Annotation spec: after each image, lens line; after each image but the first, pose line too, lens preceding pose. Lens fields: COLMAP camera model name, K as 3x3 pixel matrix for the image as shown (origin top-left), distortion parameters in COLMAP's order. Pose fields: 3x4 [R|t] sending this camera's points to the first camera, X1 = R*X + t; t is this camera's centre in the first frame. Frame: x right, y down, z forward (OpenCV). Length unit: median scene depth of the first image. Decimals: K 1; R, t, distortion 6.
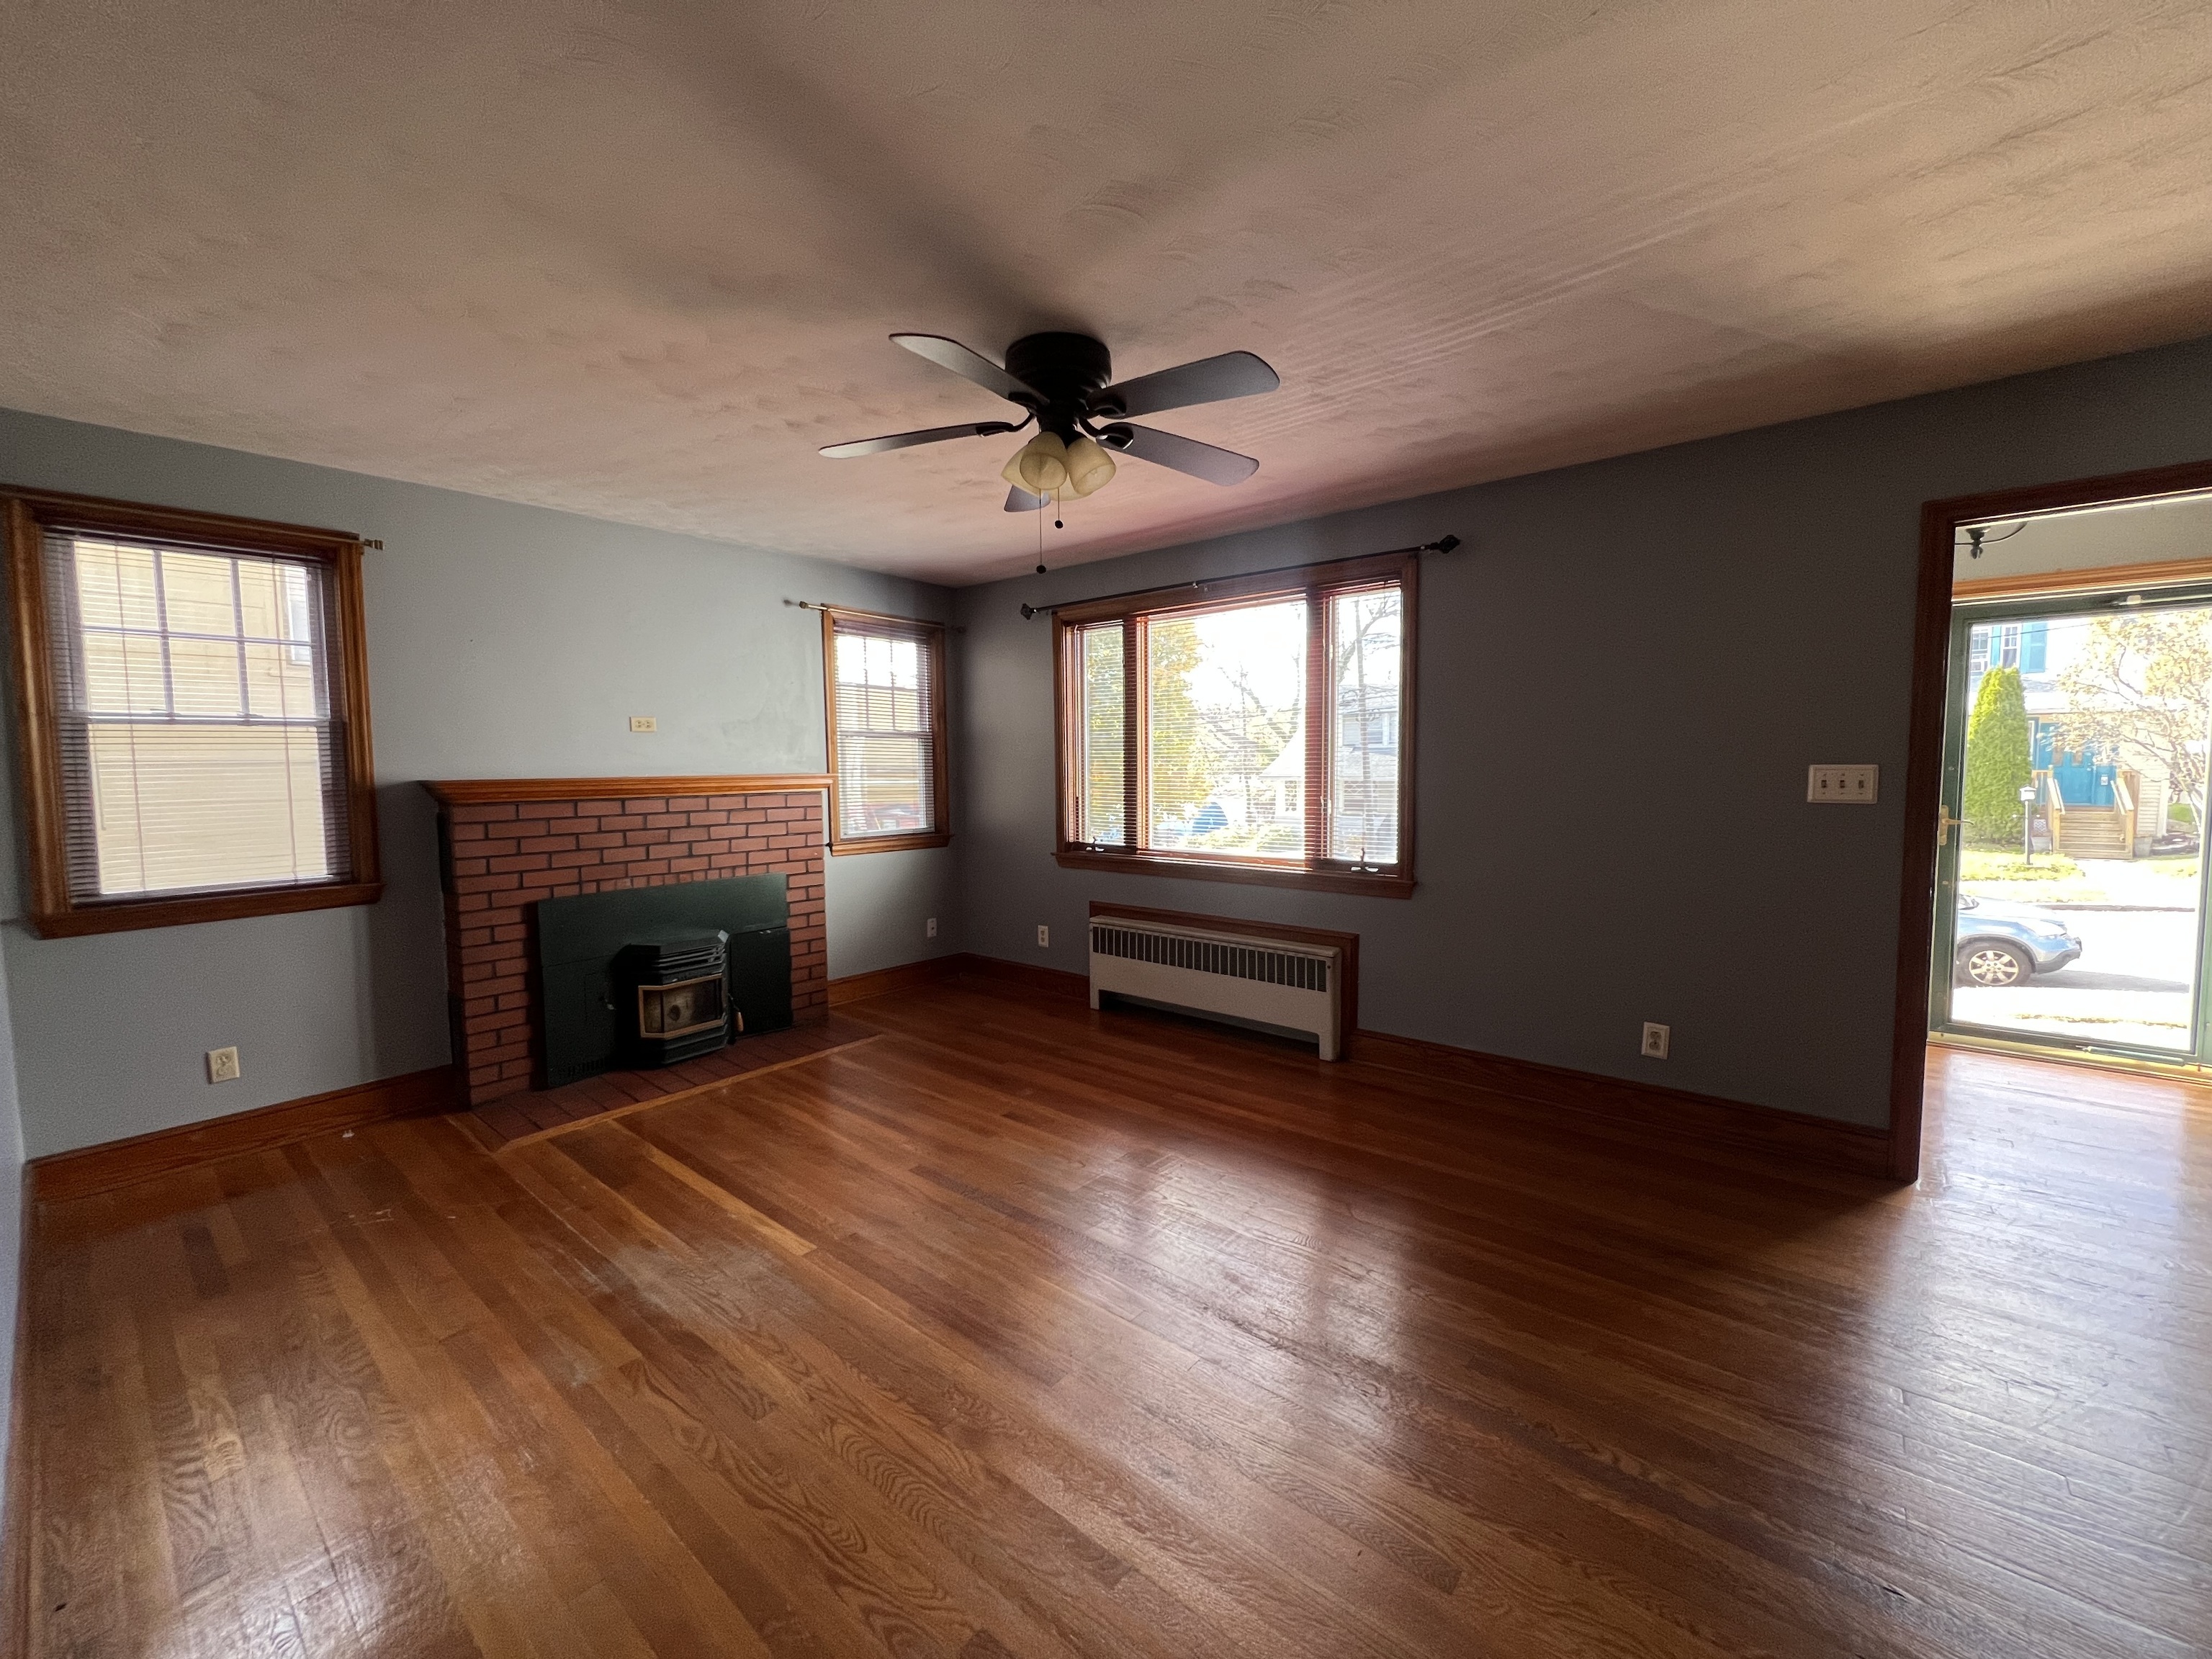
lens RADIAL K [[878.3, 0, 1100.5], [0, 878.3, 822.8], [0, 0, 1]] dist [-0.002010, -0.000224]
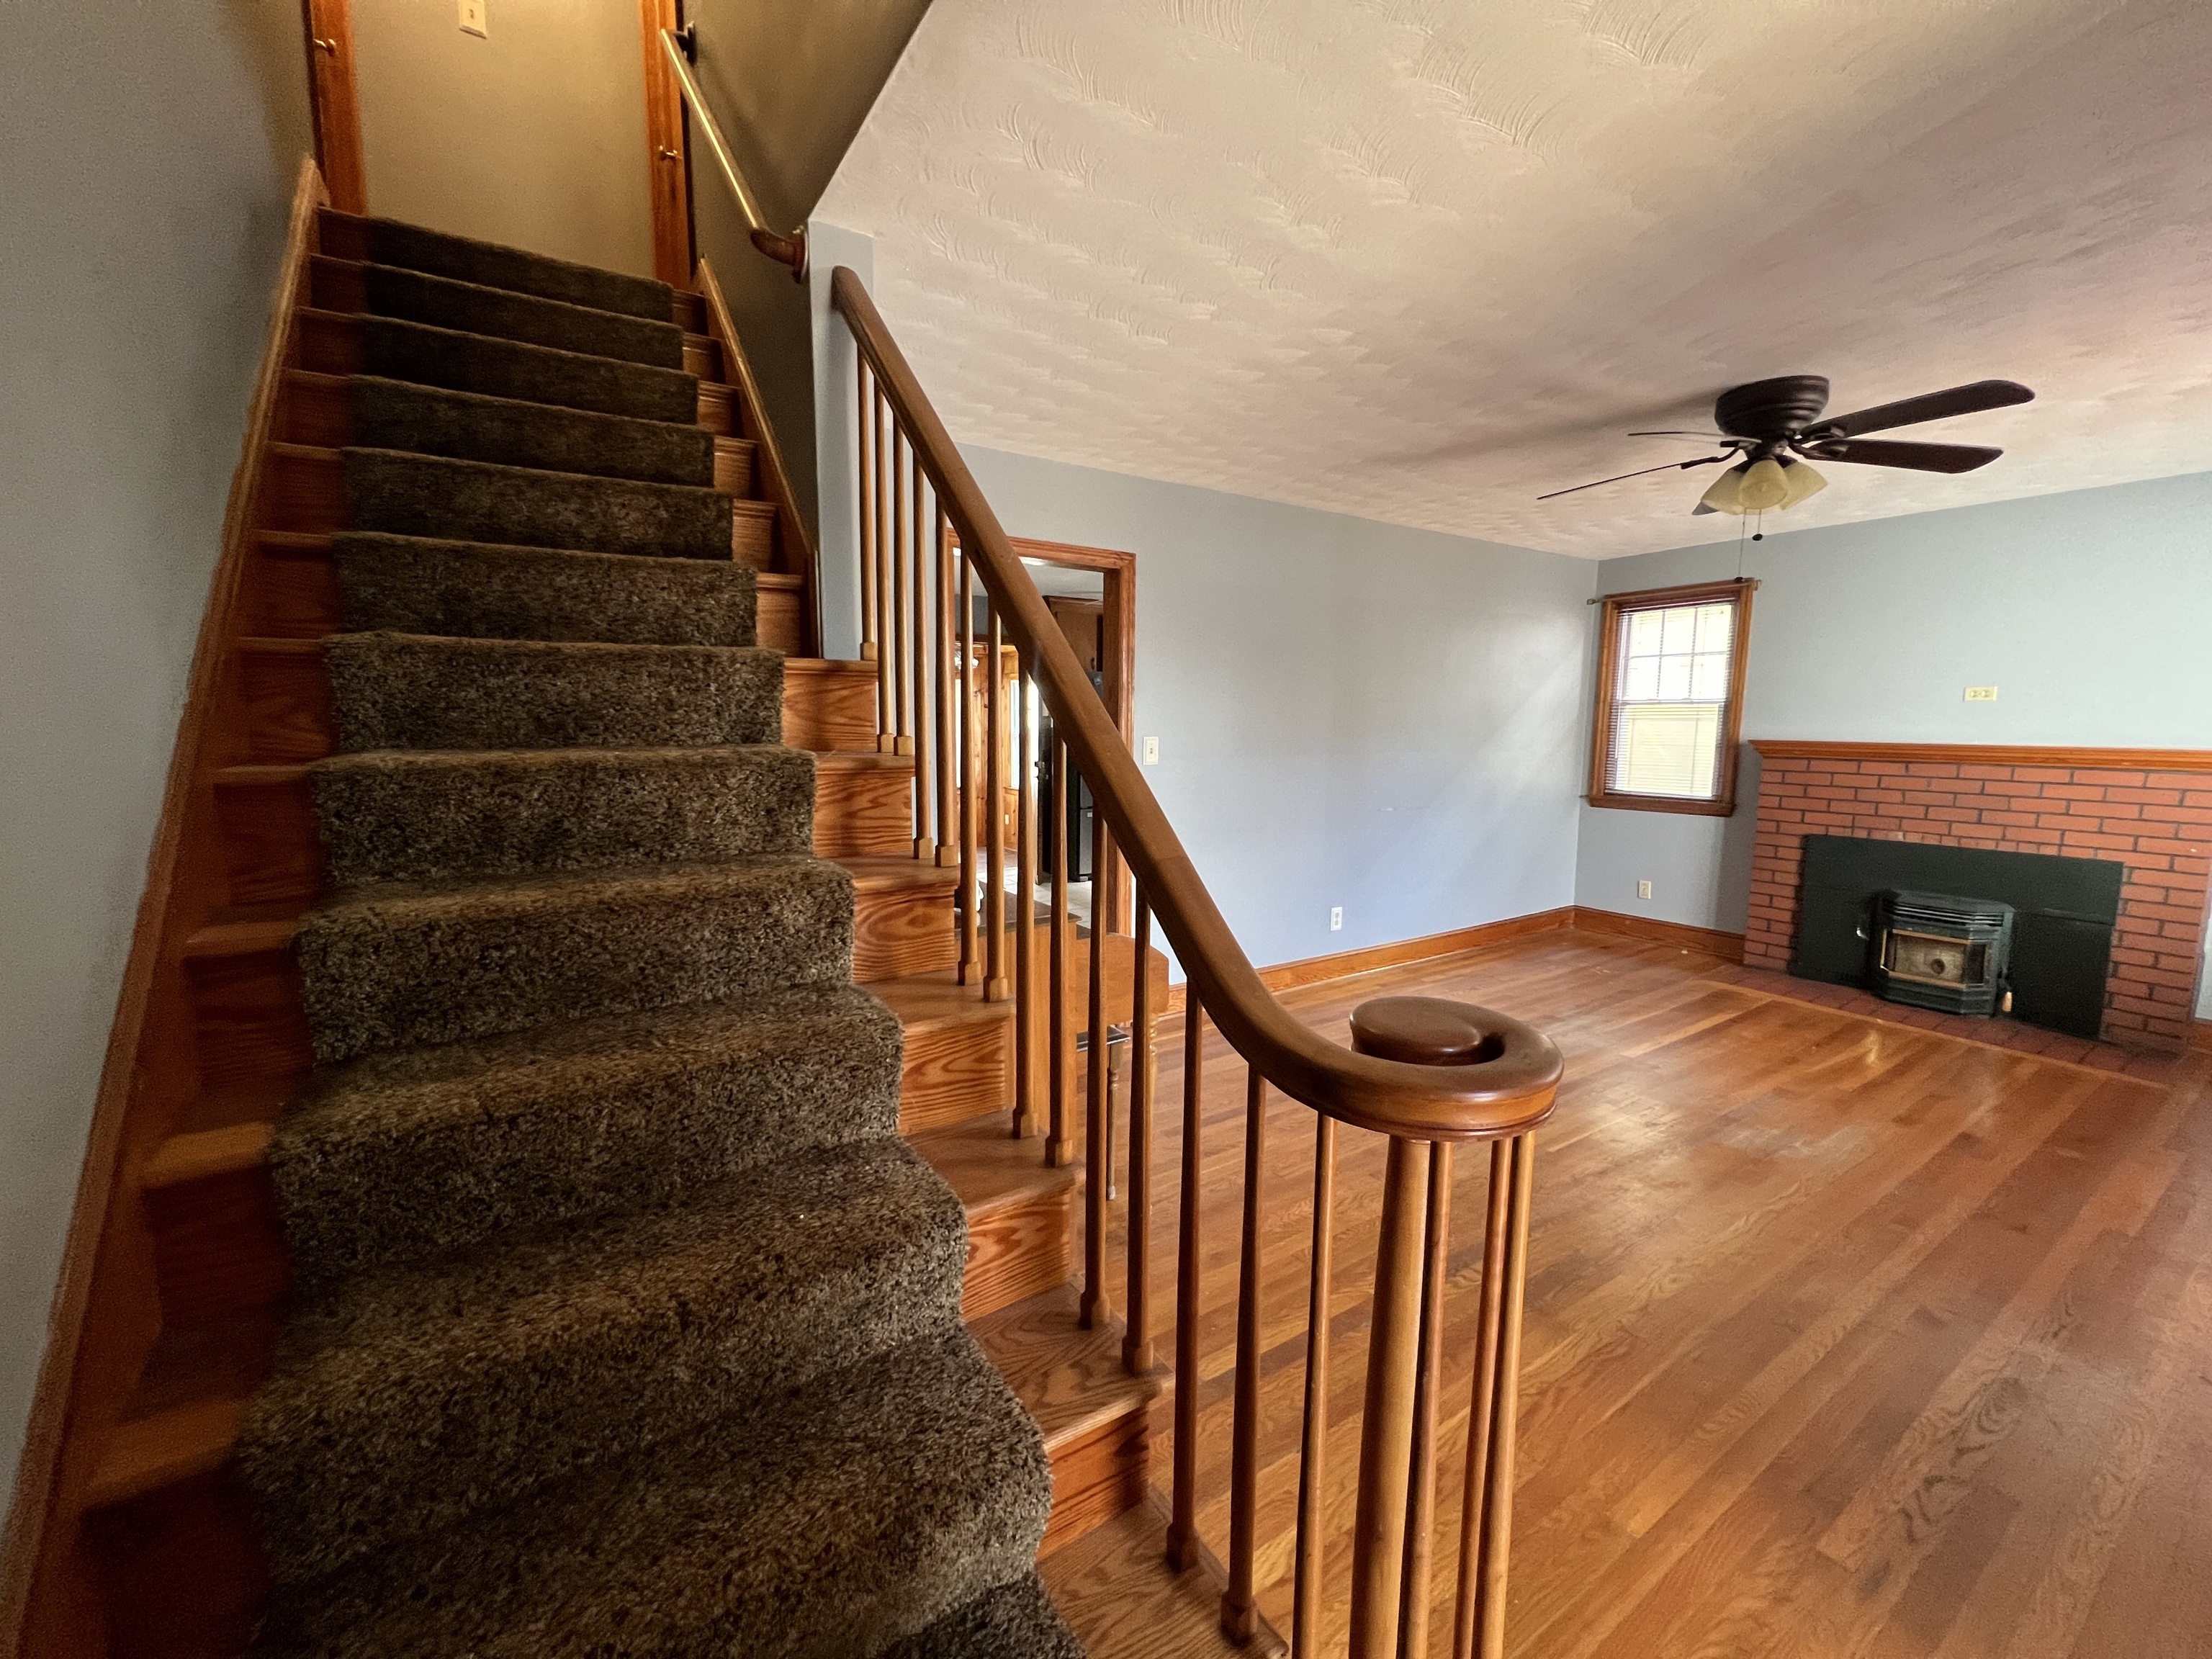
lens RADIAL K [[878.3, 0, 1100.5], [0, 878.3, 822.8], [0, 0, 1]] dist [-0.002010, -0.000224]
pose [[-0.296408, 0.123867, -0.946995, 0.839854], [-0.064630, 0.986679, 0.149287, -0.050590], [0.952872, 0.105455, -0.284454, 0.329279]]
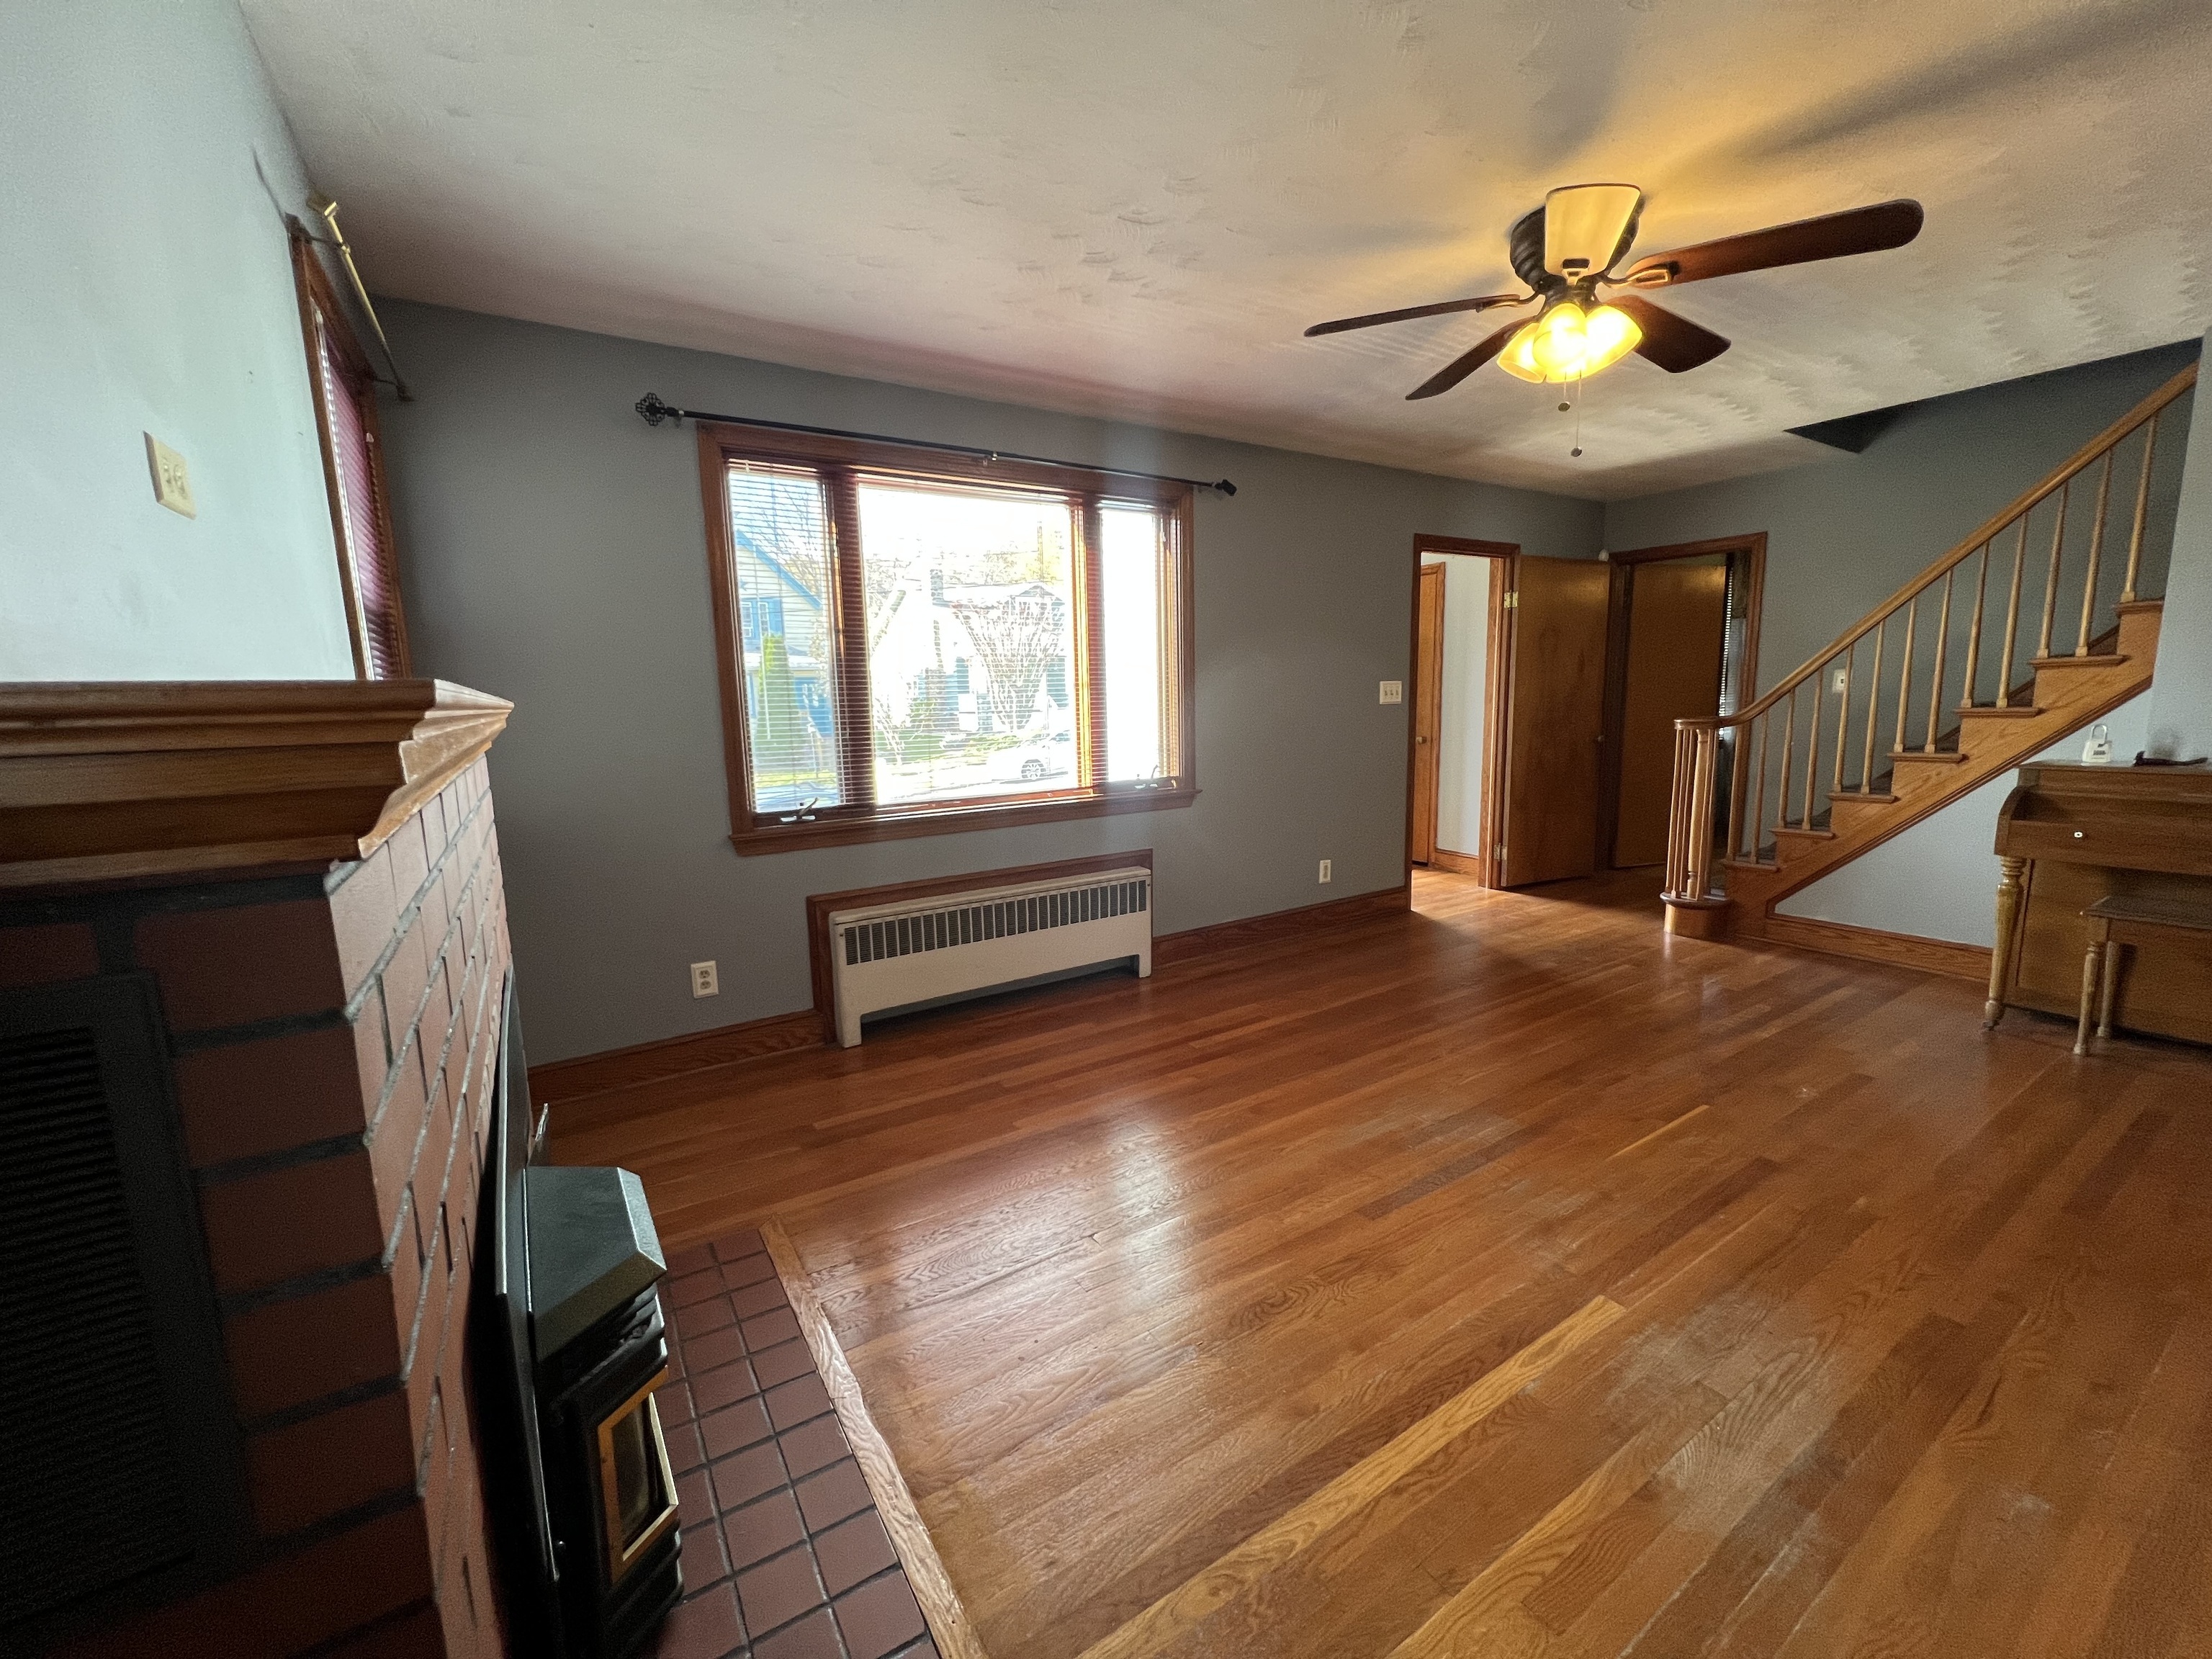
lens RADIAL K [[890.3, 0, 1100.1], [0, 890.3, 819.9], [0, 0, 1]] dist [0.013301, 0.000070]
pose [[0.301755, -0.132224, 0.944172, -0.719615], [0.086318, 0.990058, 0.111063, -0.029315], [-0.949470, 0.047985, 0.310168, 0.731978]]
